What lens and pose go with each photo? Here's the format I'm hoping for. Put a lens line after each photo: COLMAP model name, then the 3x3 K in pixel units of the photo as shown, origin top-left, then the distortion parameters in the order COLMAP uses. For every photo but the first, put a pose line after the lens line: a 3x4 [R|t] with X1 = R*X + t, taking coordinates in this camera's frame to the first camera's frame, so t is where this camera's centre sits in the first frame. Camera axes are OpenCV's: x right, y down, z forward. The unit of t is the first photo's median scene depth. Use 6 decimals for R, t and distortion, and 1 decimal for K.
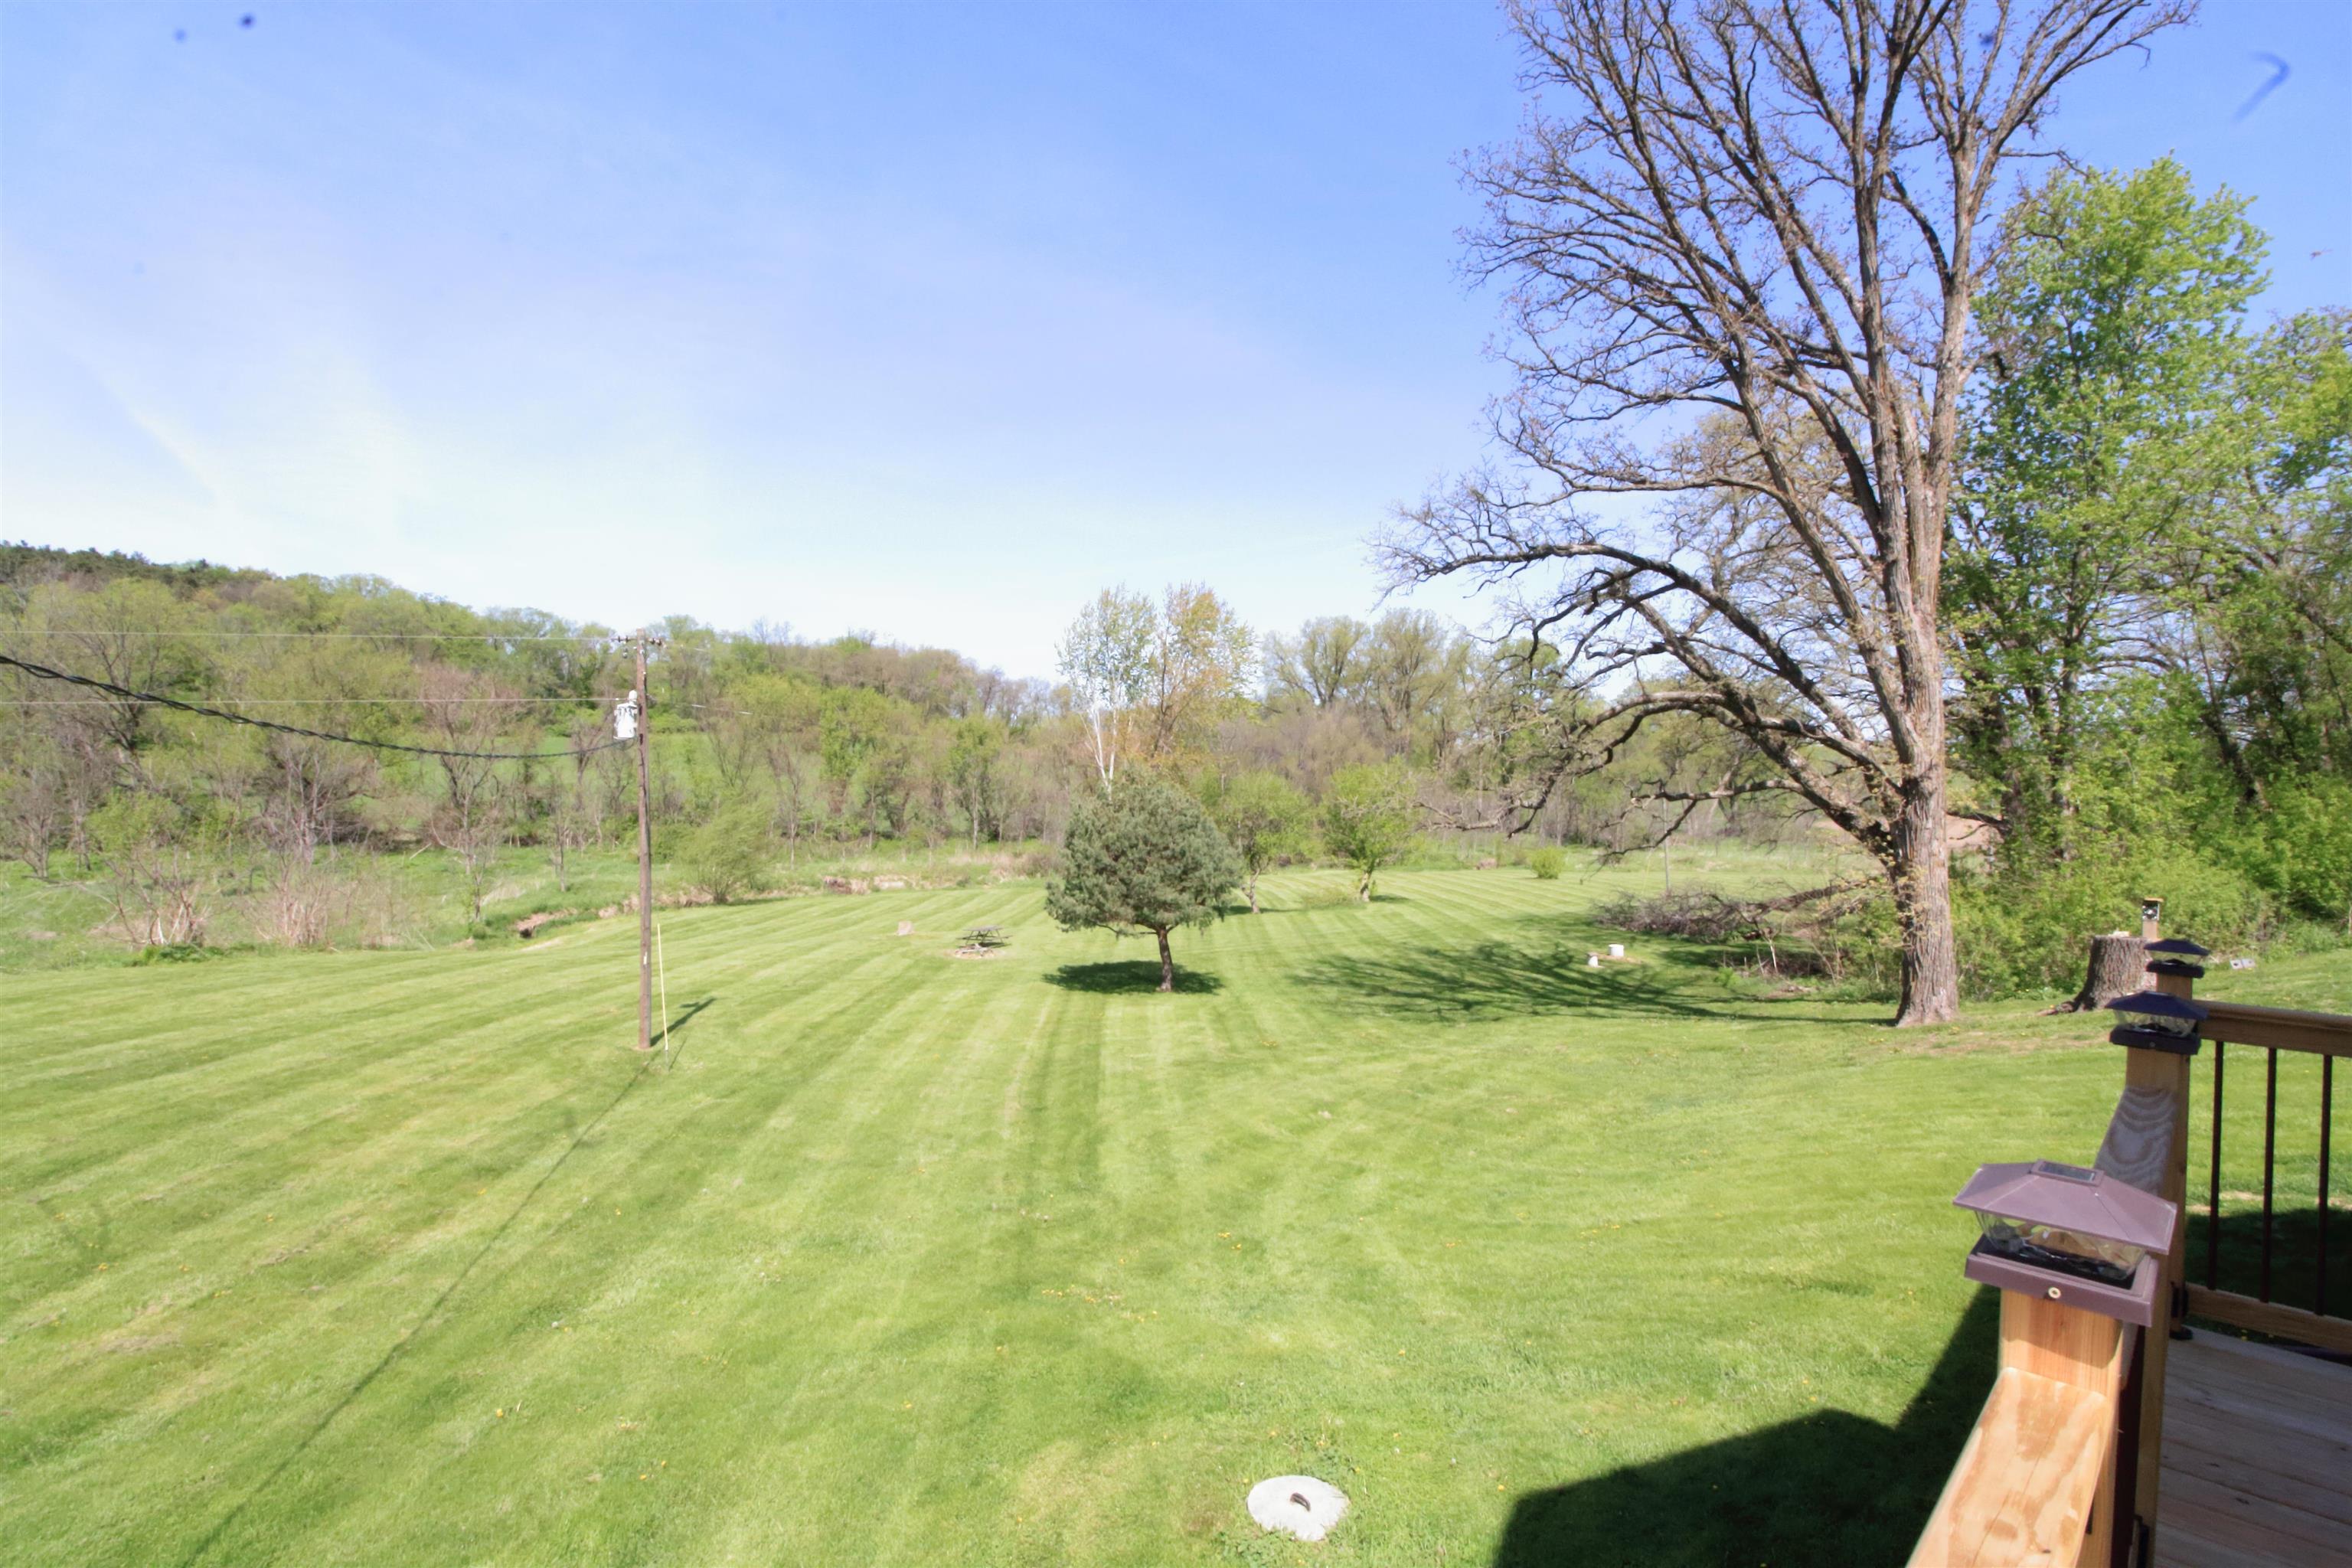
lens RADIAL K [[1098.0, 0, 1184.9], [0, 1098.0, 788.7], [0, 0, 1]] dist [-0.016826, -0.004303]
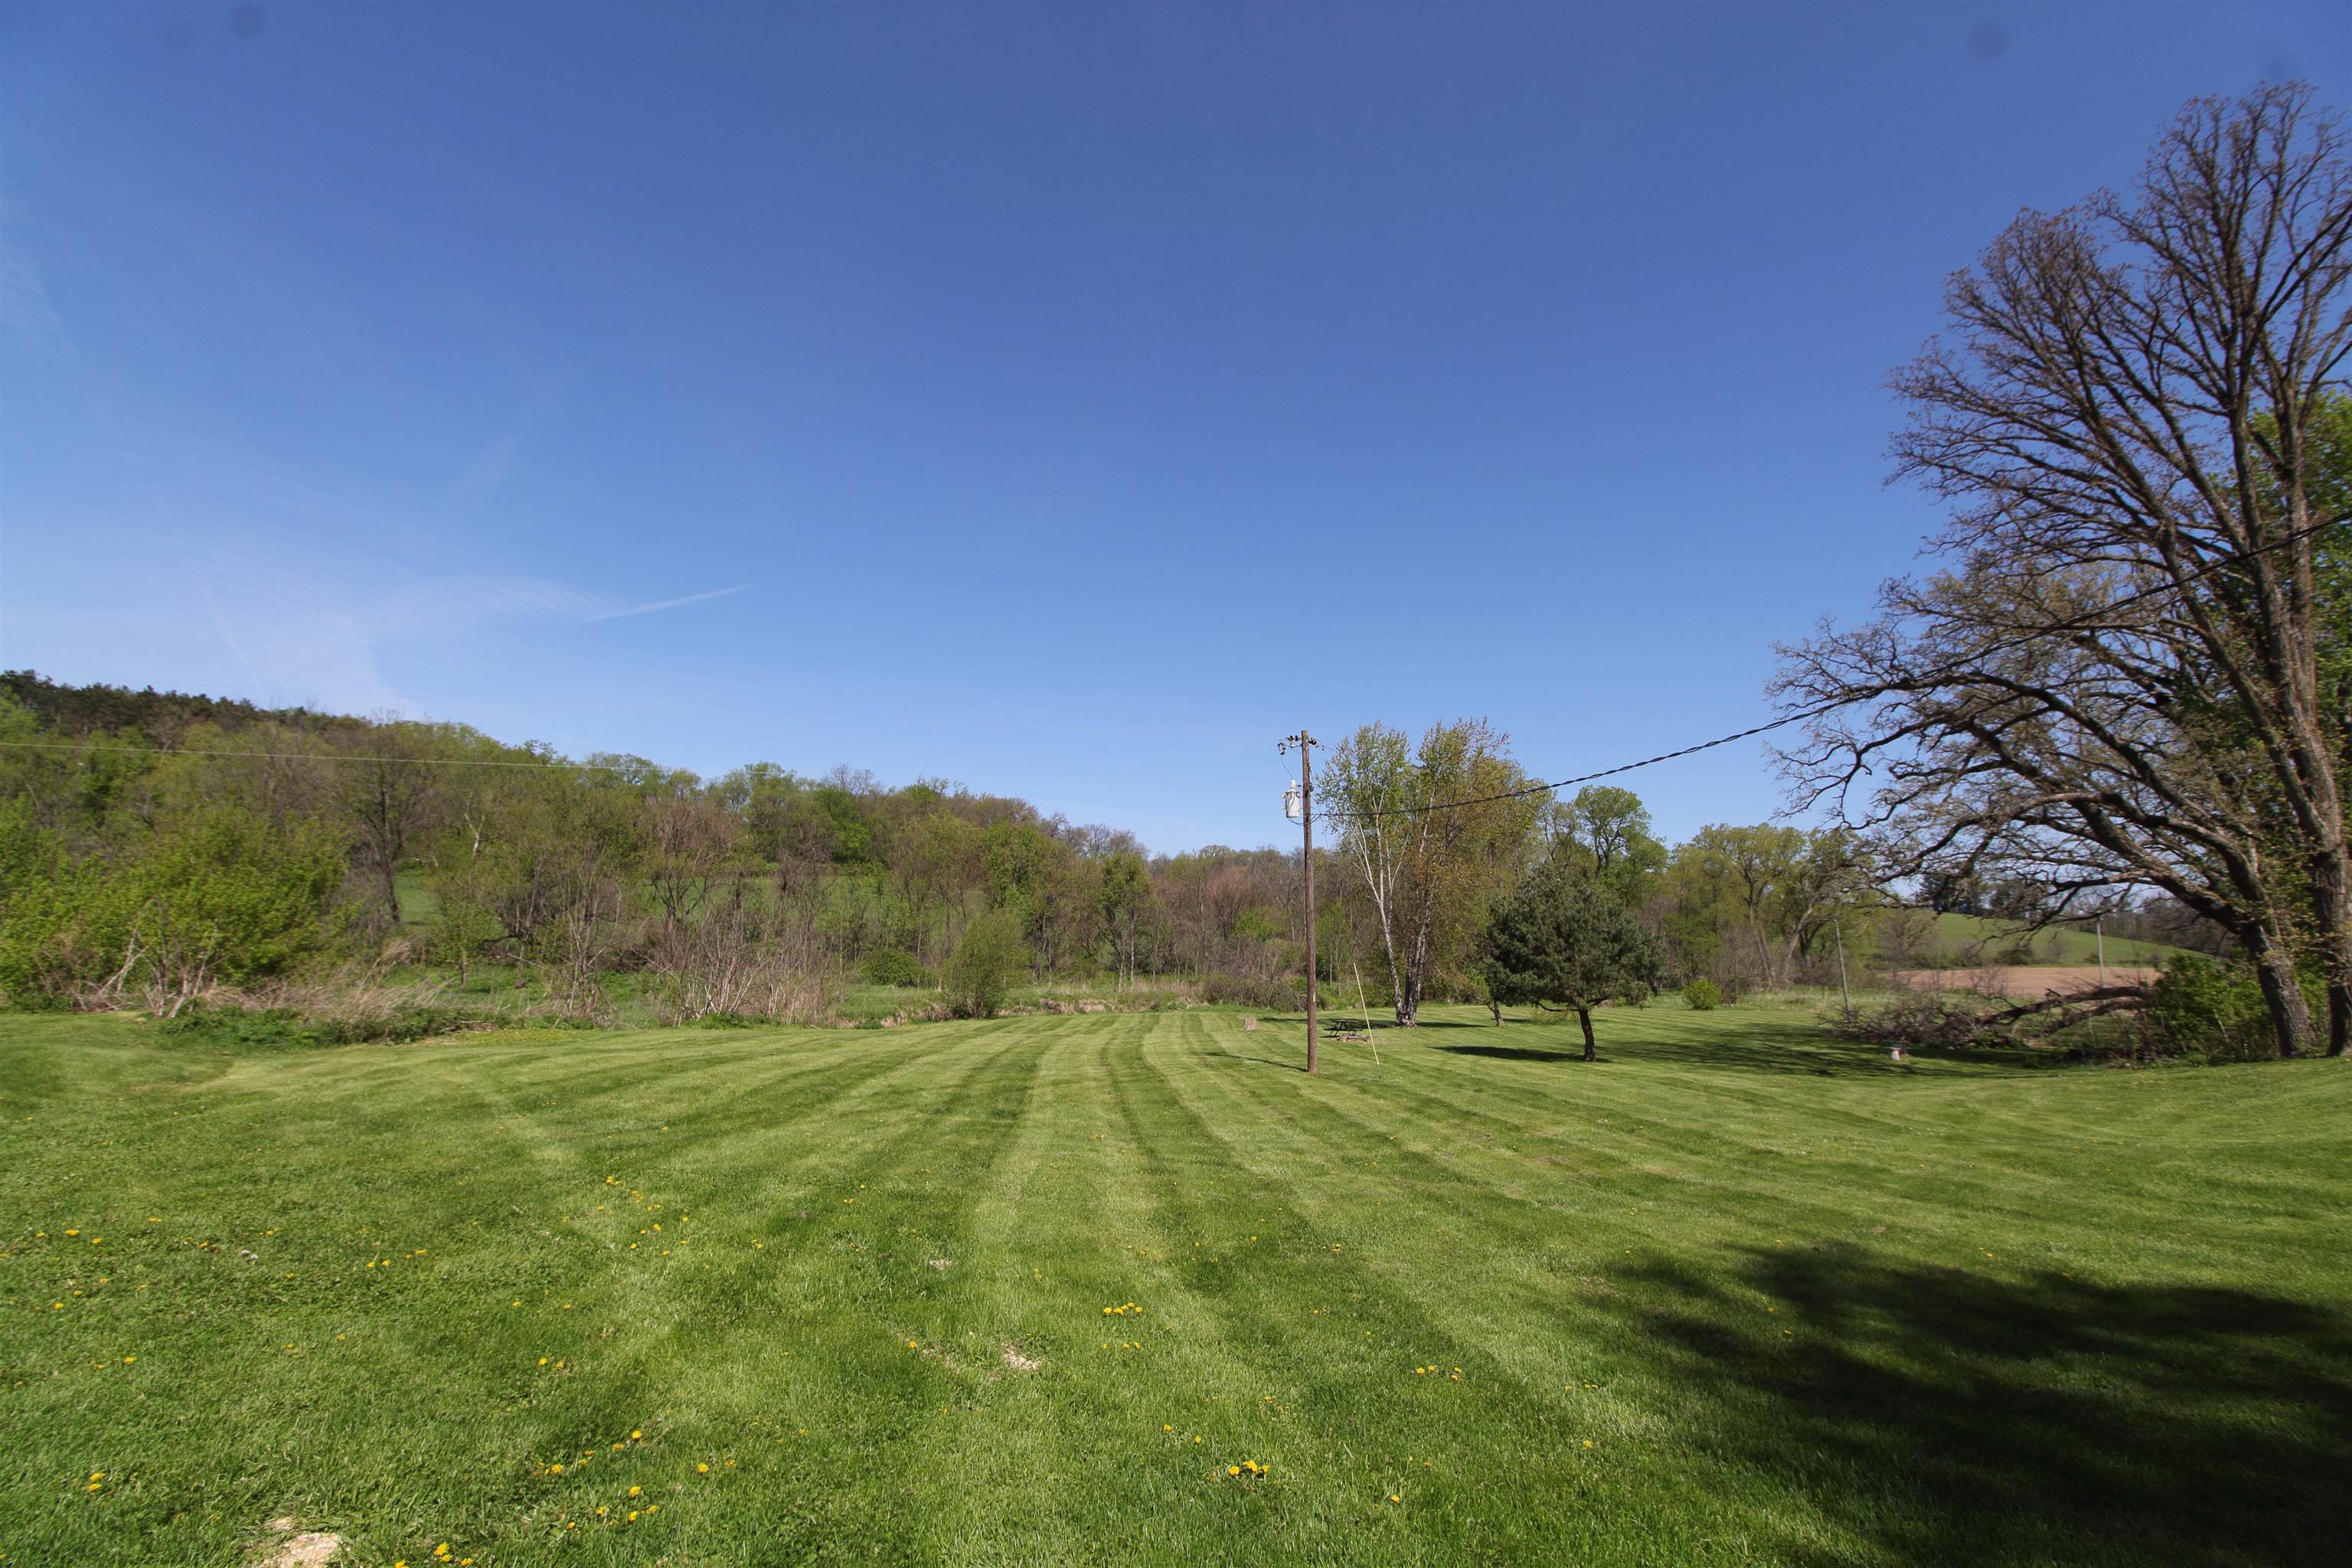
lens RADIAL K [[1098.0, 0, 1174.1], [0, 1098.0, 773.4], [0, 0, 1]] dist [-0.016826, -0.004303]
pose [[0.999905, 0.004816, -0.012949, -0.179243], [-0.006761, 0.987947, -0.154648, 0.027880], [0.012048, 0.154721, 0.987885, -0.068436]]
